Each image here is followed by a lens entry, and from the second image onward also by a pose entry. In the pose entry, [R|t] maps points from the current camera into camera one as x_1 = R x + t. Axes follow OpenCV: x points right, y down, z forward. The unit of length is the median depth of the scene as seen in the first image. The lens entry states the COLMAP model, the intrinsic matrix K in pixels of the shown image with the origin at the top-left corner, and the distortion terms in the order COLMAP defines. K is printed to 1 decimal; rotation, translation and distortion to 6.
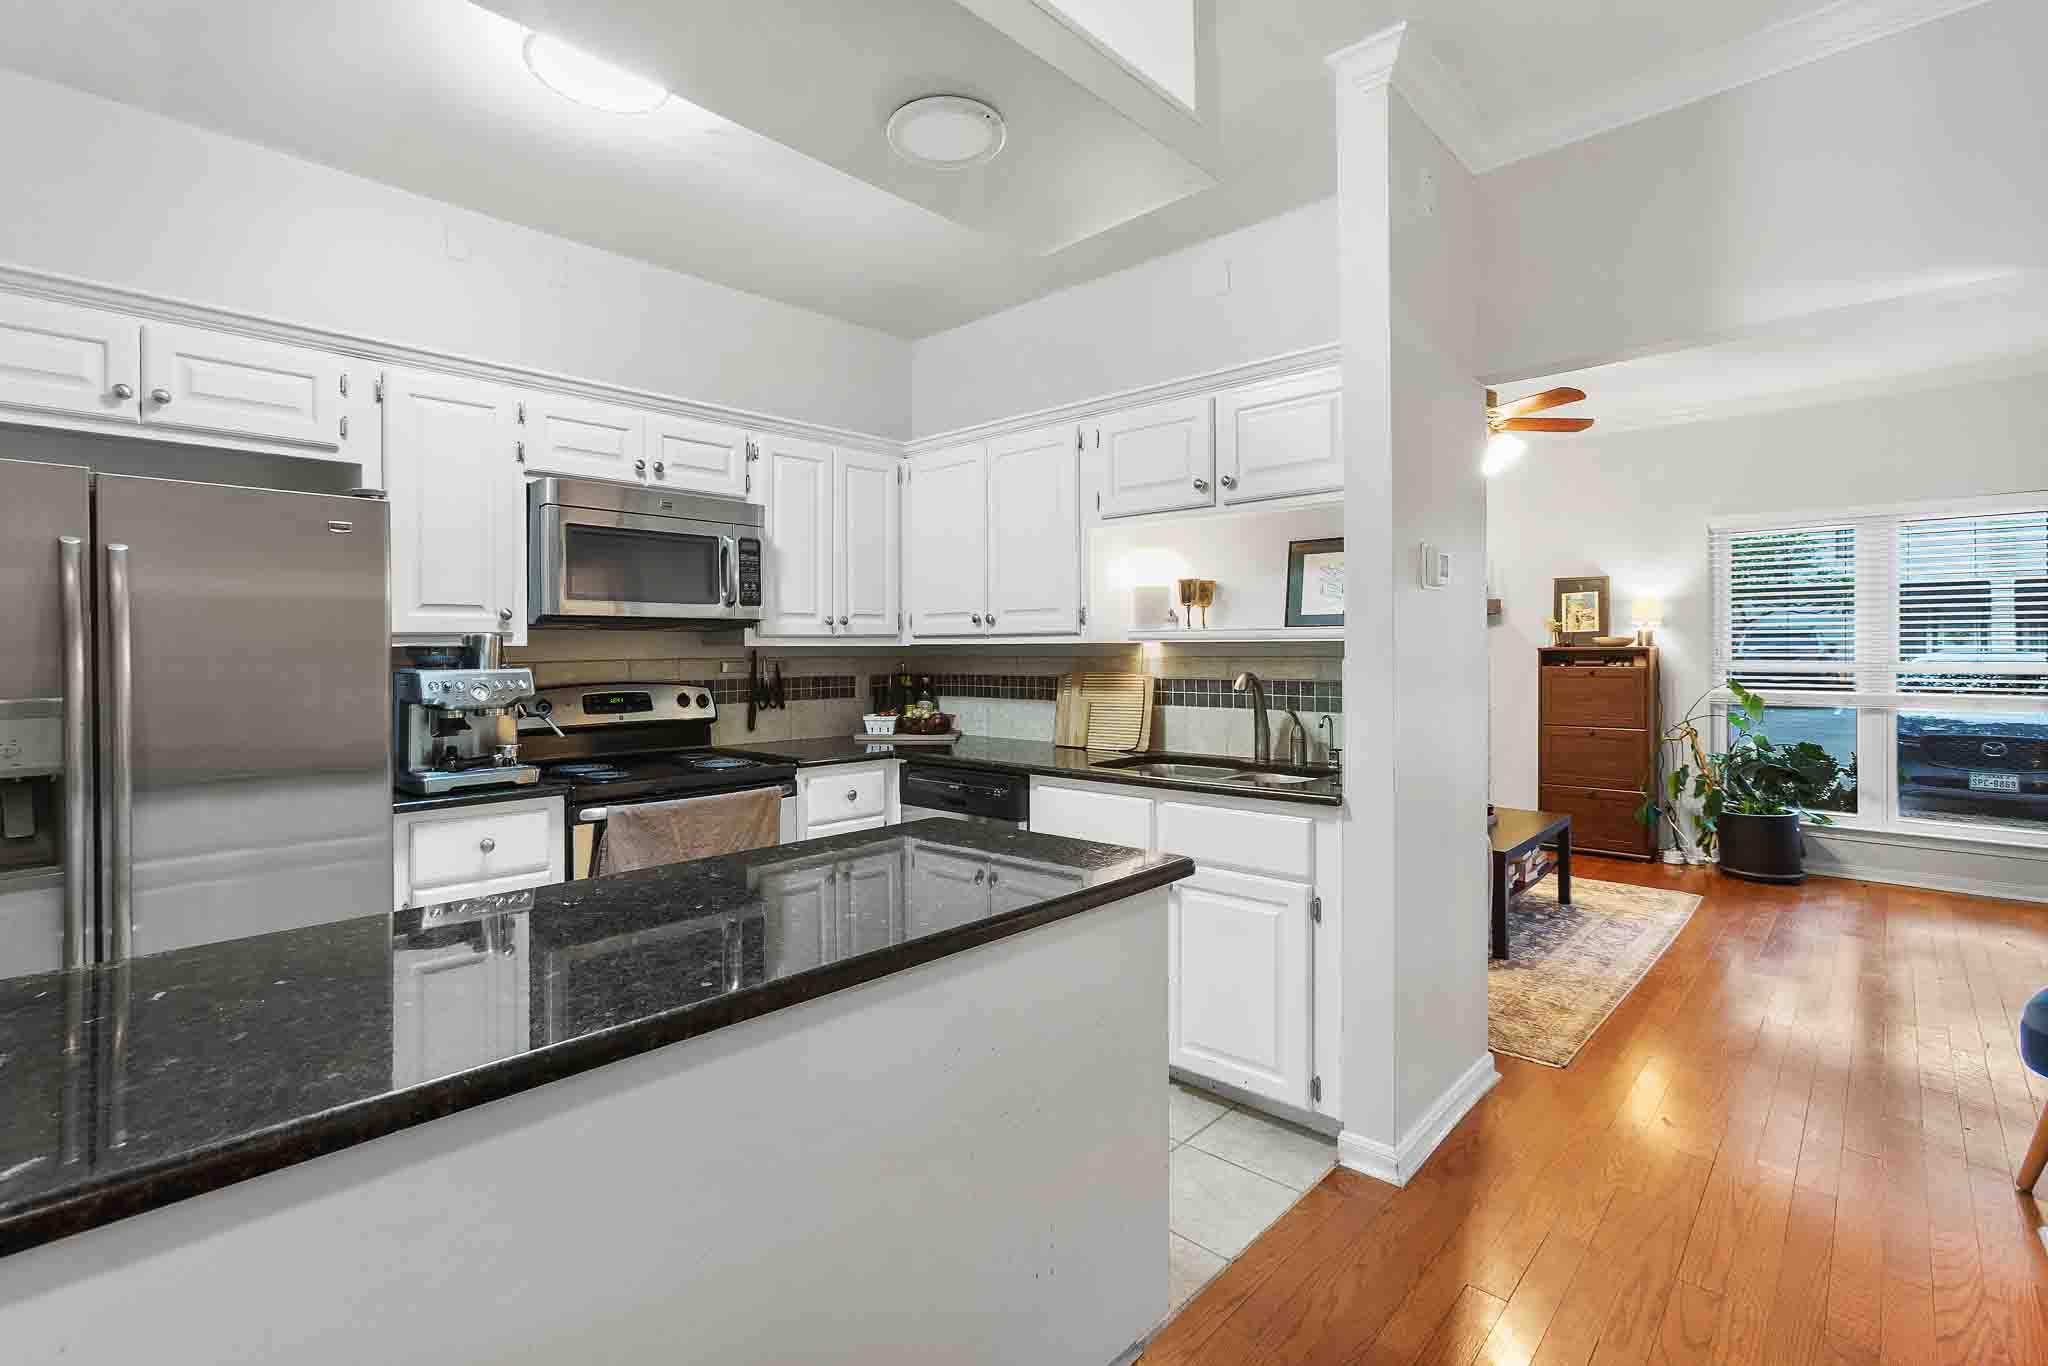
lens RADIAL K [[955.0, 0, 992.6], [0, 955.0, 658.6], [0, 0, 1]] dist [-0.005115, 0.006421]
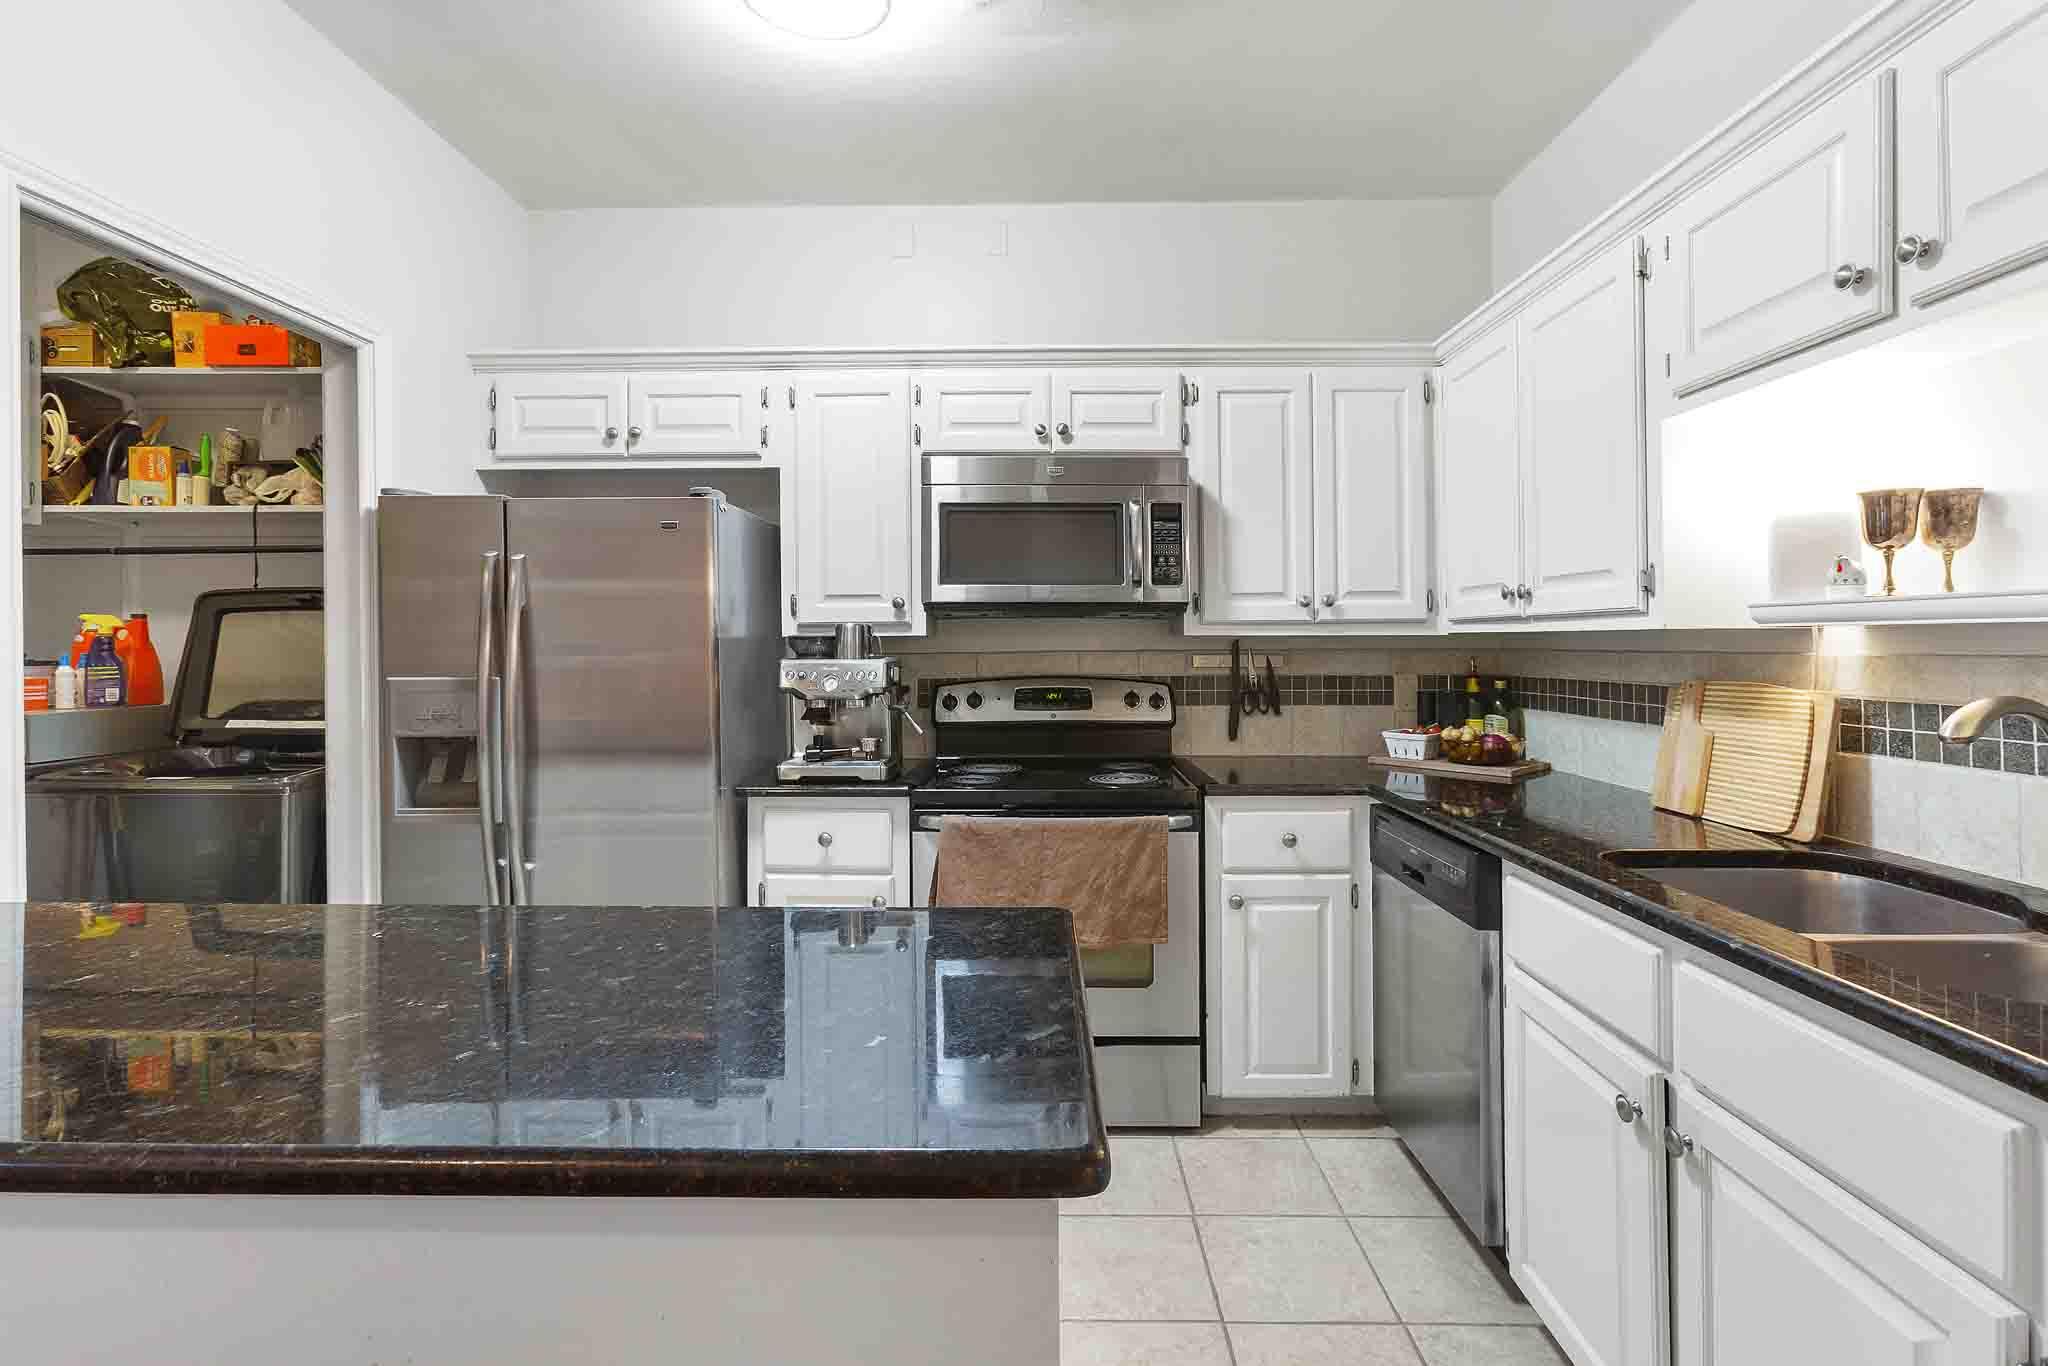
lens RADIAL K [[955.0, 0, 1034.1], [0, 955.0, 643.8], [0, 0, 1]] dist [-0.005115, 0.006421]
pose [[0.689457, 0.003723, -0.724317, 0.237100], [-0.007626, 0.999969, -0.002119, -0.003388], [0.724286, 0.006985, 0.689464, 0.346094]]
